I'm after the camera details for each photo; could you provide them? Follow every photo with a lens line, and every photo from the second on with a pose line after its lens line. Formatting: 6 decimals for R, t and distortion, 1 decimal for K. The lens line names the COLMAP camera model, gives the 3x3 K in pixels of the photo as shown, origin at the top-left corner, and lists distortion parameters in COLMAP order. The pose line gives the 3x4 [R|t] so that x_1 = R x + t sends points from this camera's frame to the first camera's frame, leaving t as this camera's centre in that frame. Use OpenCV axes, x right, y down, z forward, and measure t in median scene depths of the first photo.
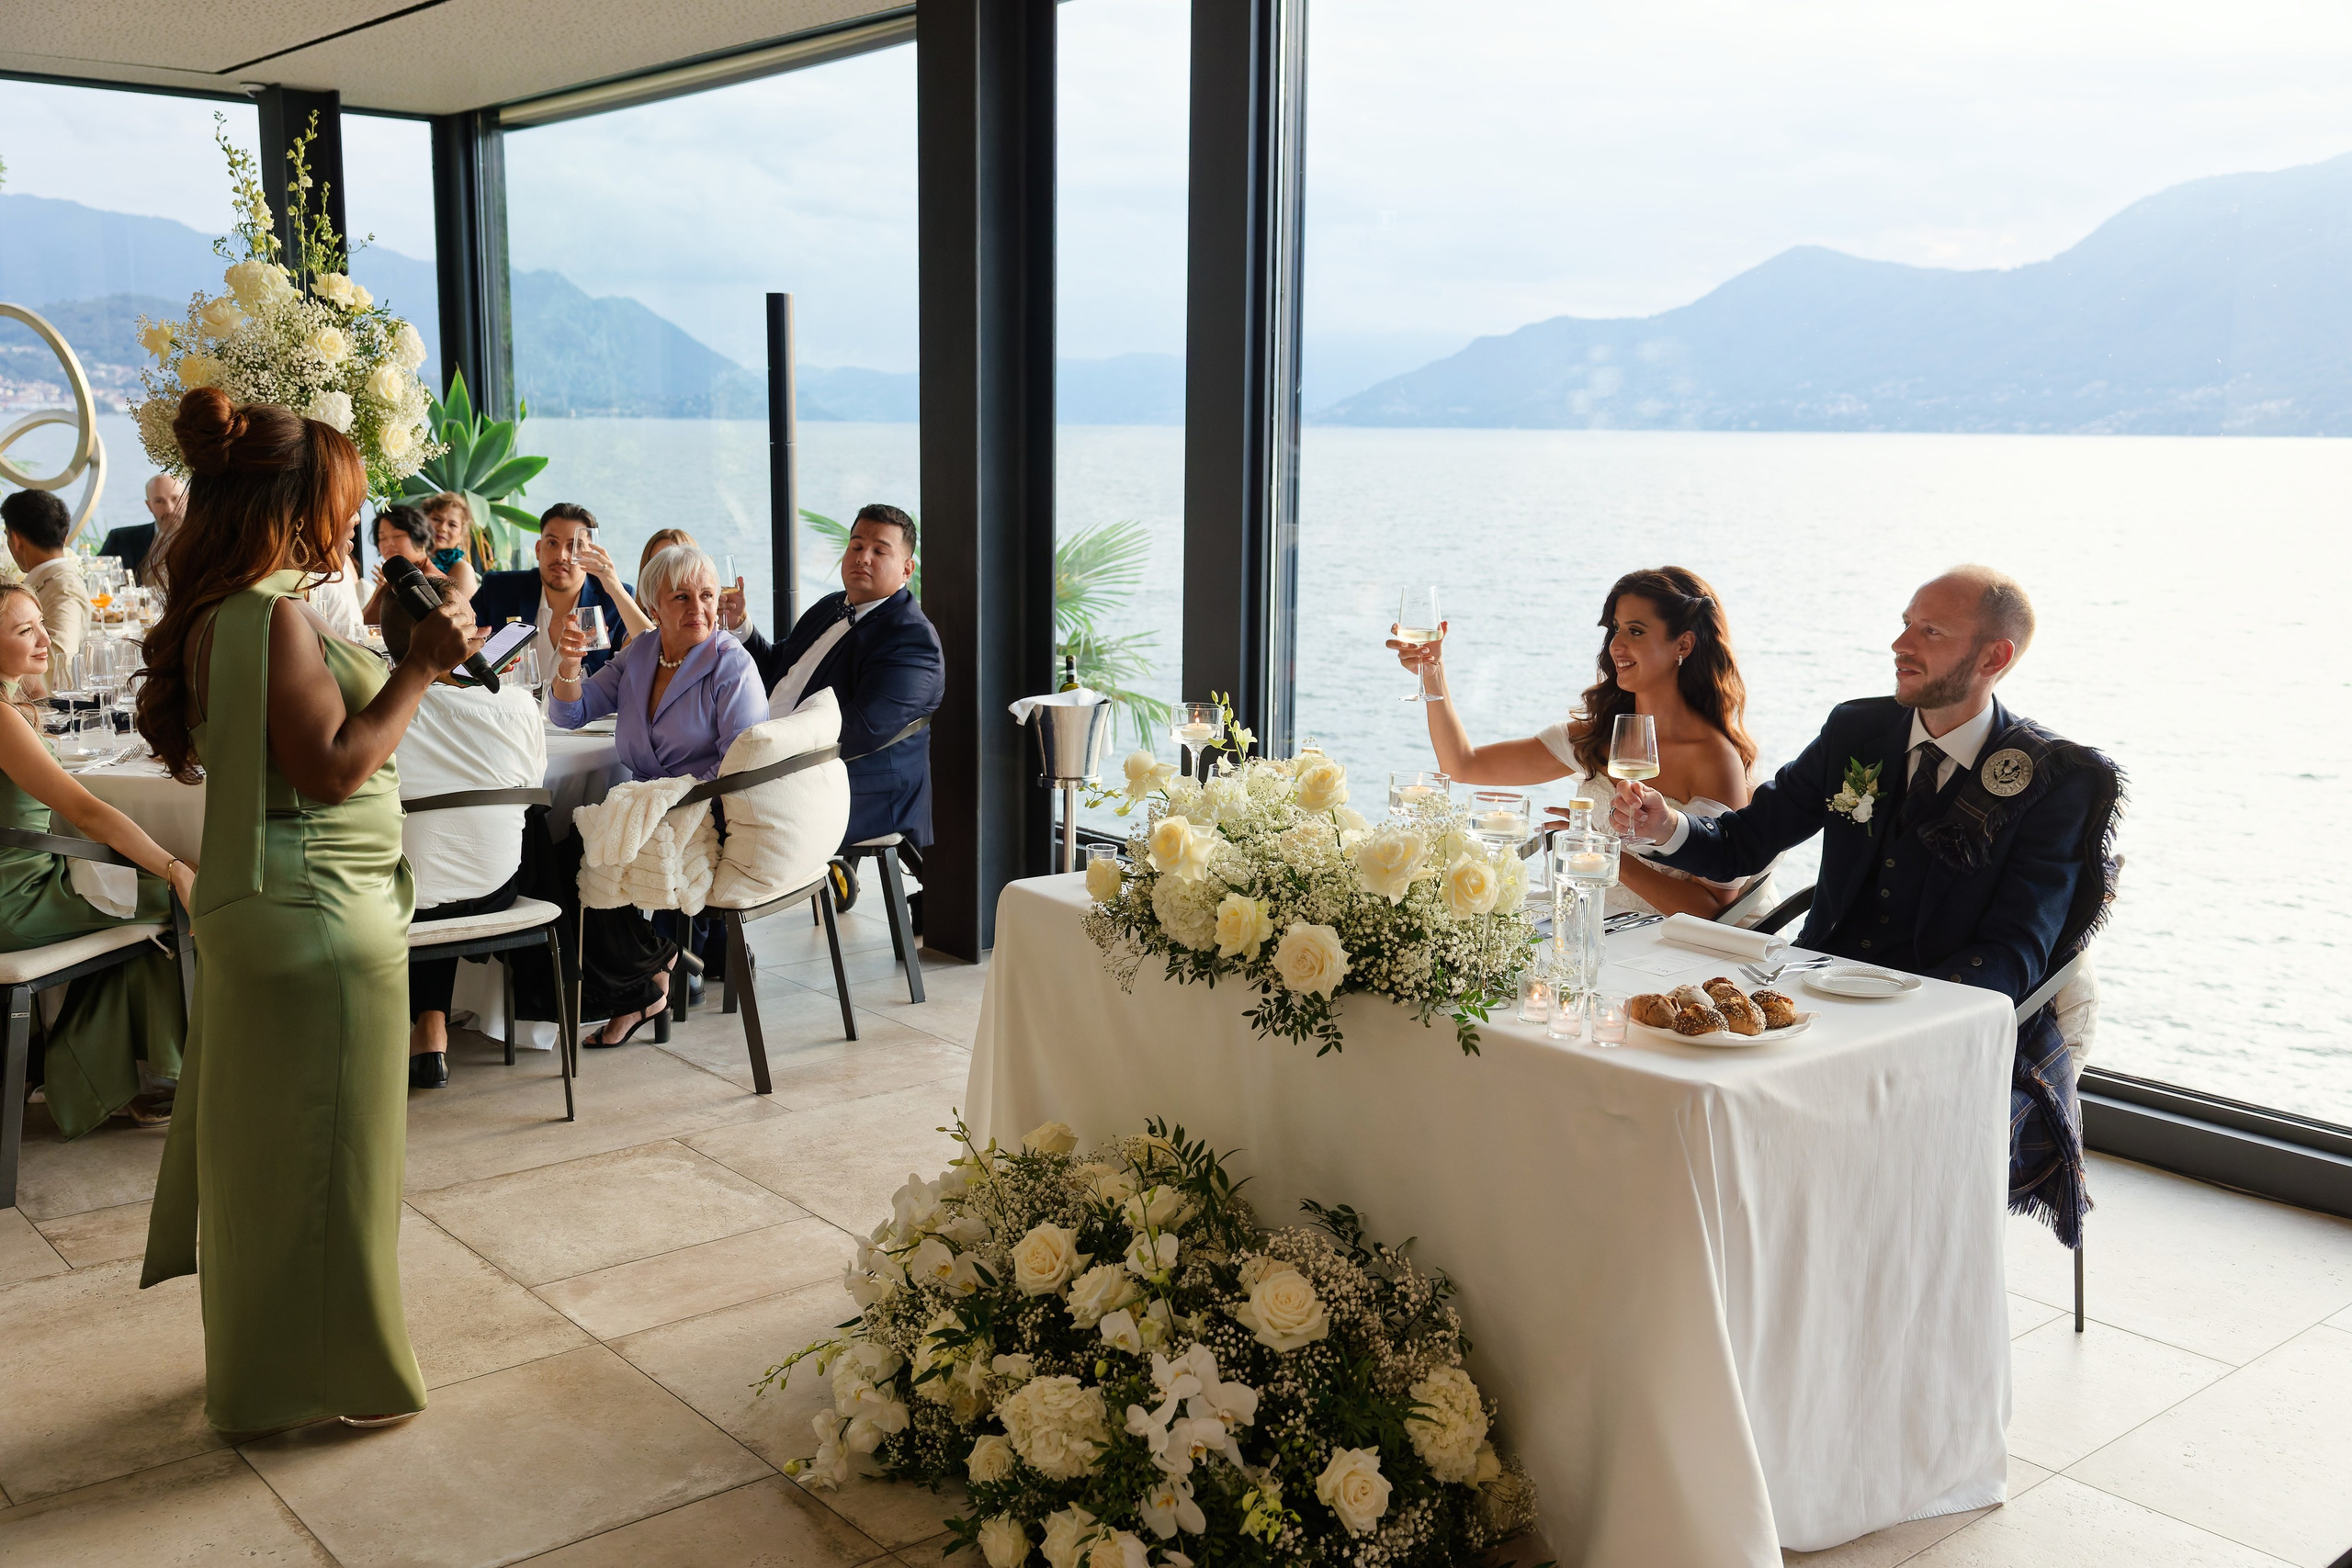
lens RADIAL K [[2217.1, 0, 1175.7], [0, 2217.1, 788.1], [0, 0, 1]] dist [0.025510, 0.003620]
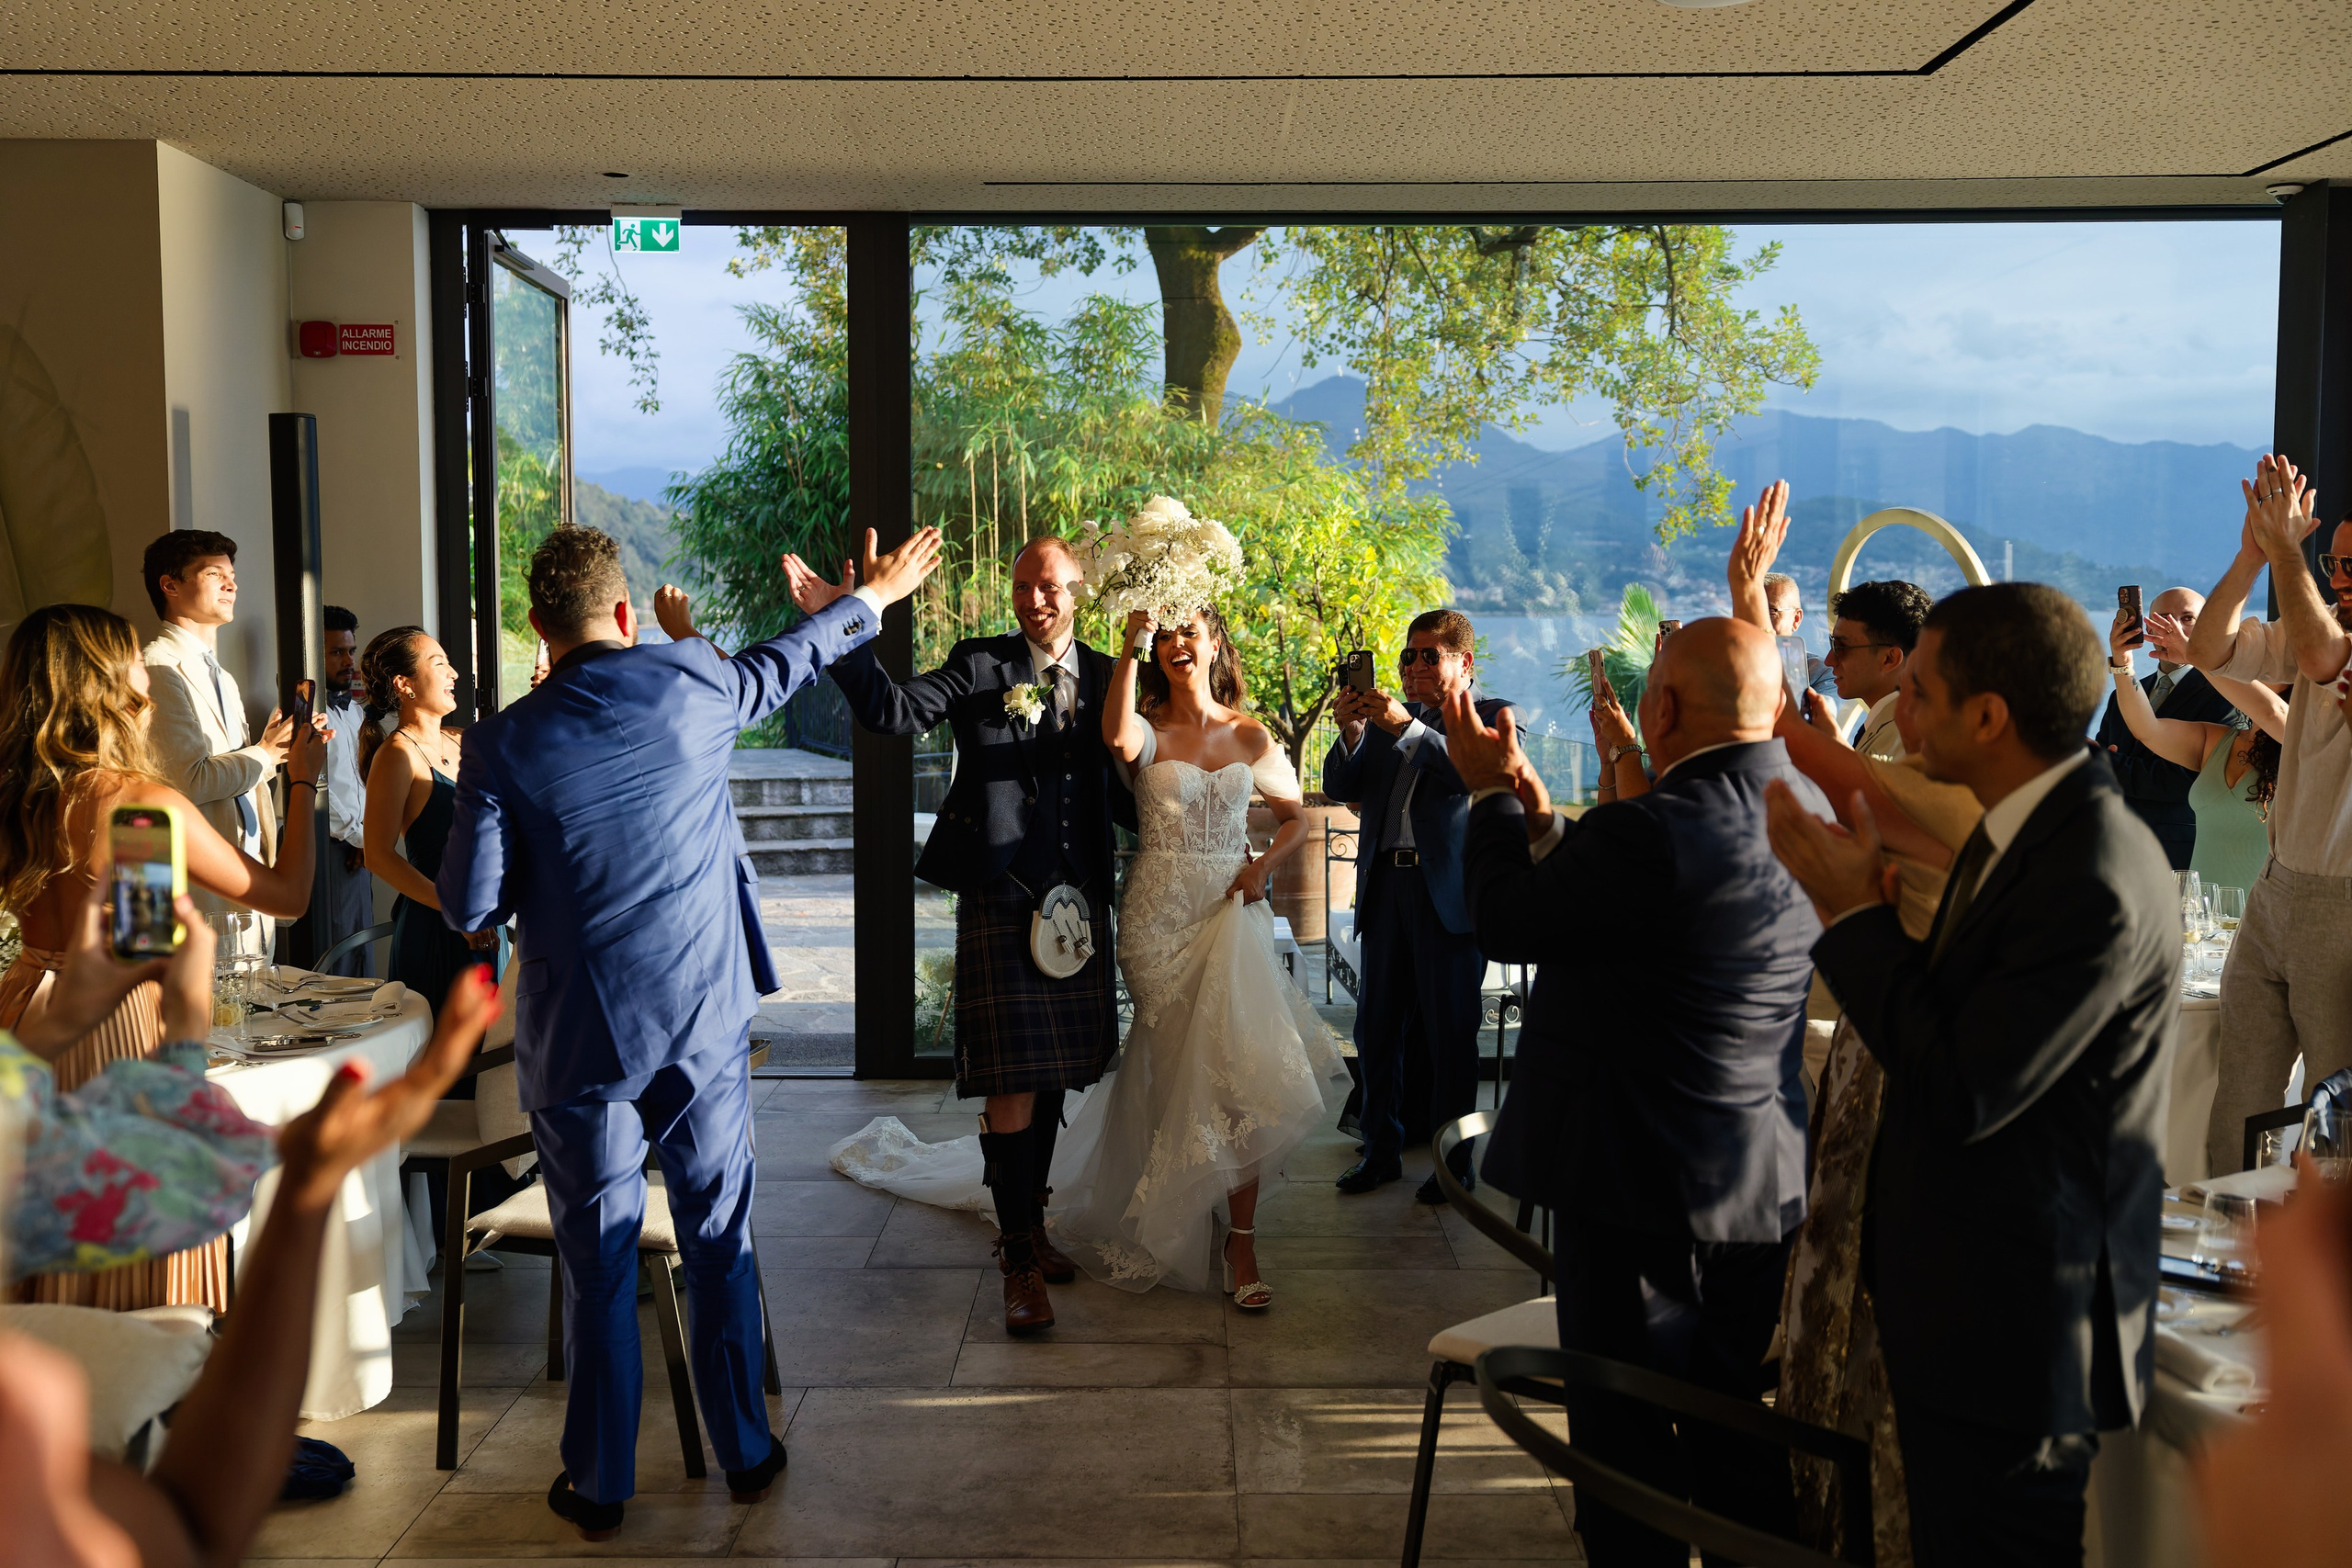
lens RADIAL K [[2368.6, 0, 1176.0], [0, 2368.6, 784.0], [0, 0, 1]] dist [0.013951, 0.017327]
pose [[0.769492, 0.032987, -0.637804, -0.343728], [-0.093249, 0.993766, -0.061105, -0.086534], [0.631812, 0.106495, 0.767771, 0.387862]]
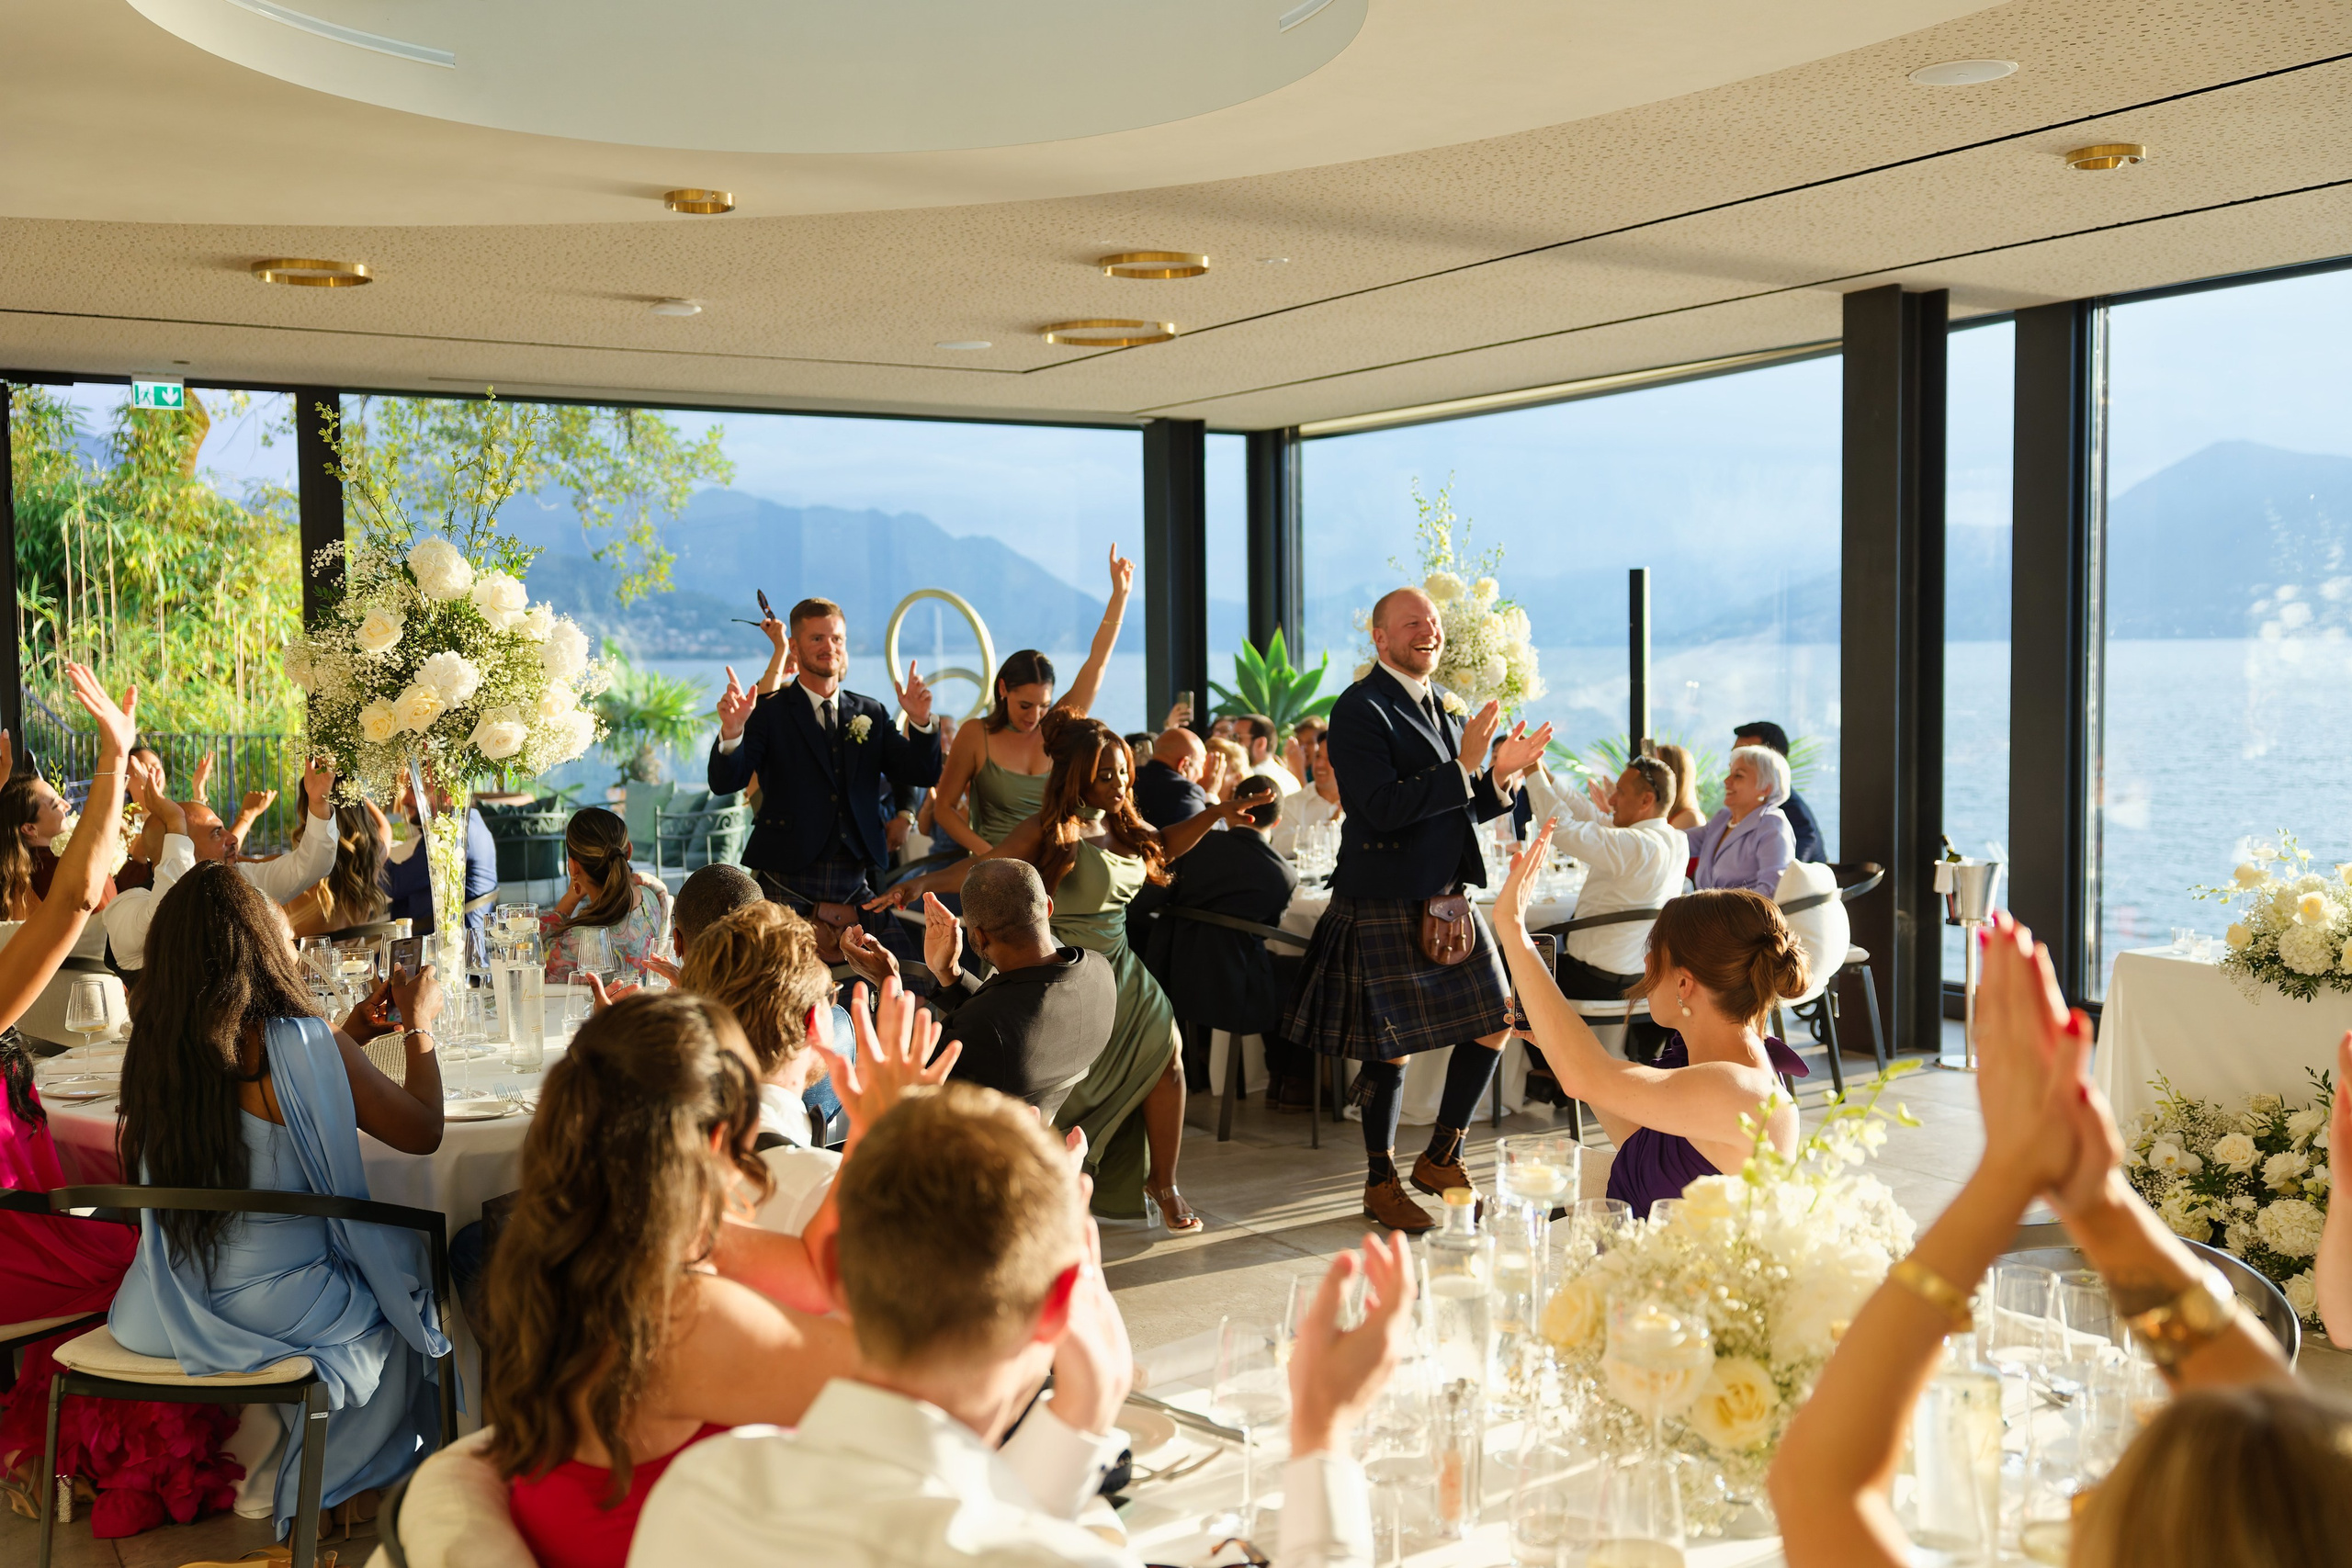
lens RADIAL K [[2368.6, 0, 1176.0], [0, 2368.6, 784.0], [0, 0, 1]] dist [0.013951, 0.017327]
pose [[0.989816, -0.016715, -0.141366, -0.360400], [0.001612, 0.994335, -0.106282, 0.072311], [0.142342, 0.104972, 0.984236, -0.567972]]
